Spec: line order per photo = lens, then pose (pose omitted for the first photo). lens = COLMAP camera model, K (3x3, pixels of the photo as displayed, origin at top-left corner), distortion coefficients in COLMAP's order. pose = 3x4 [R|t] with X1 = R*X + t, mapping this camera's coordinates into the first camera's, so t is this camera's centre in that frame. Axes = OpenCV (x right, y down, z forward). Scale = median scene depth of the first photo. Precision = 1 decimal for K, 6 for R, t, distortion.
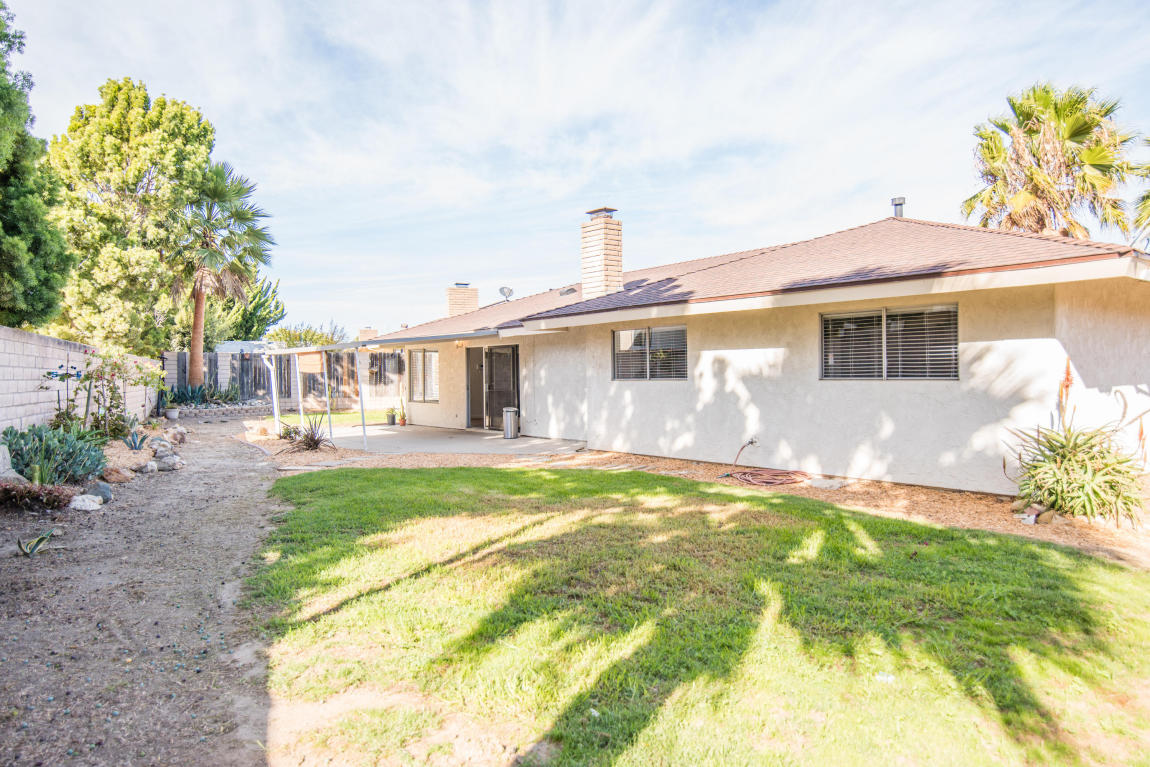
lens RADIAL K [[693.7, 0, 580.3], [0, 693.7, 380.4], [0, 0, 1]] dist [-0.012917, -0.001753]
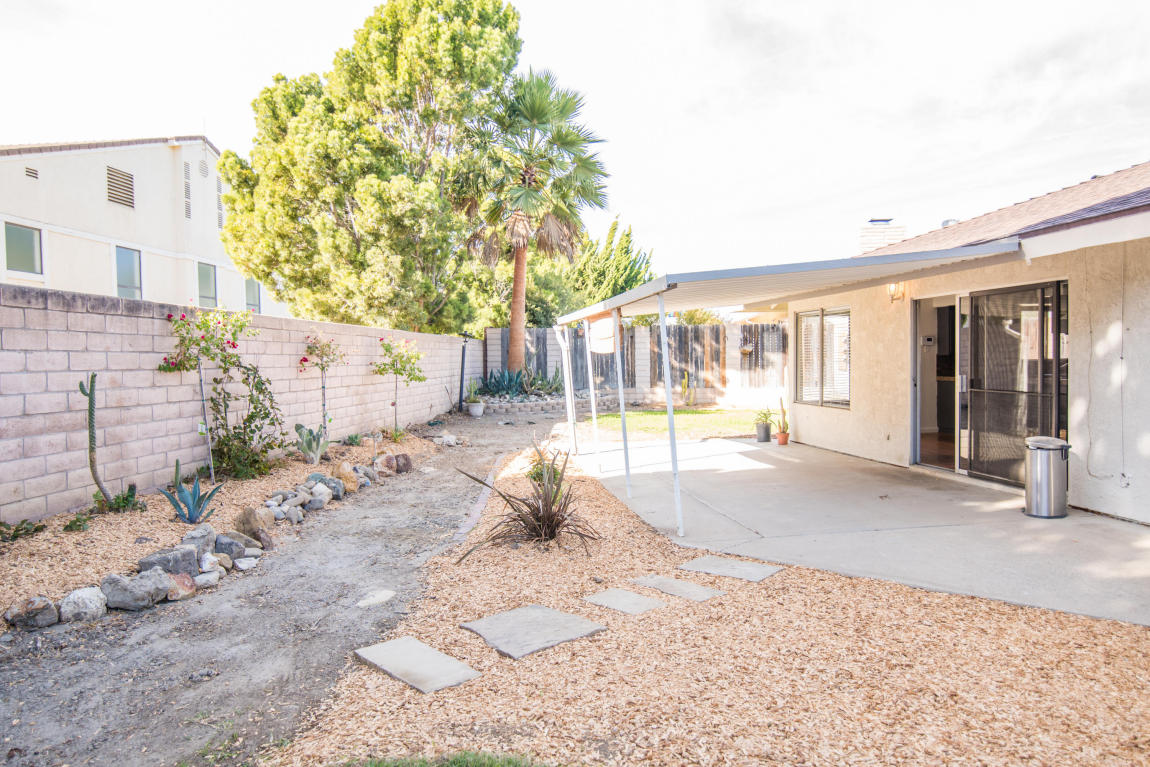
lens RADIAL K [[693.7, 0, 584.2], [0, 693.7, 377.7], [0, 0, 1]] dist [-0.012917, -0.001753]
pose [[0.853268, 0.012222, -0.521329, -0.070988], [0.000635, 0.999700, 0.024477, -0.003121], [0.521472, -0.021216, 0.853004, 0.309268]]
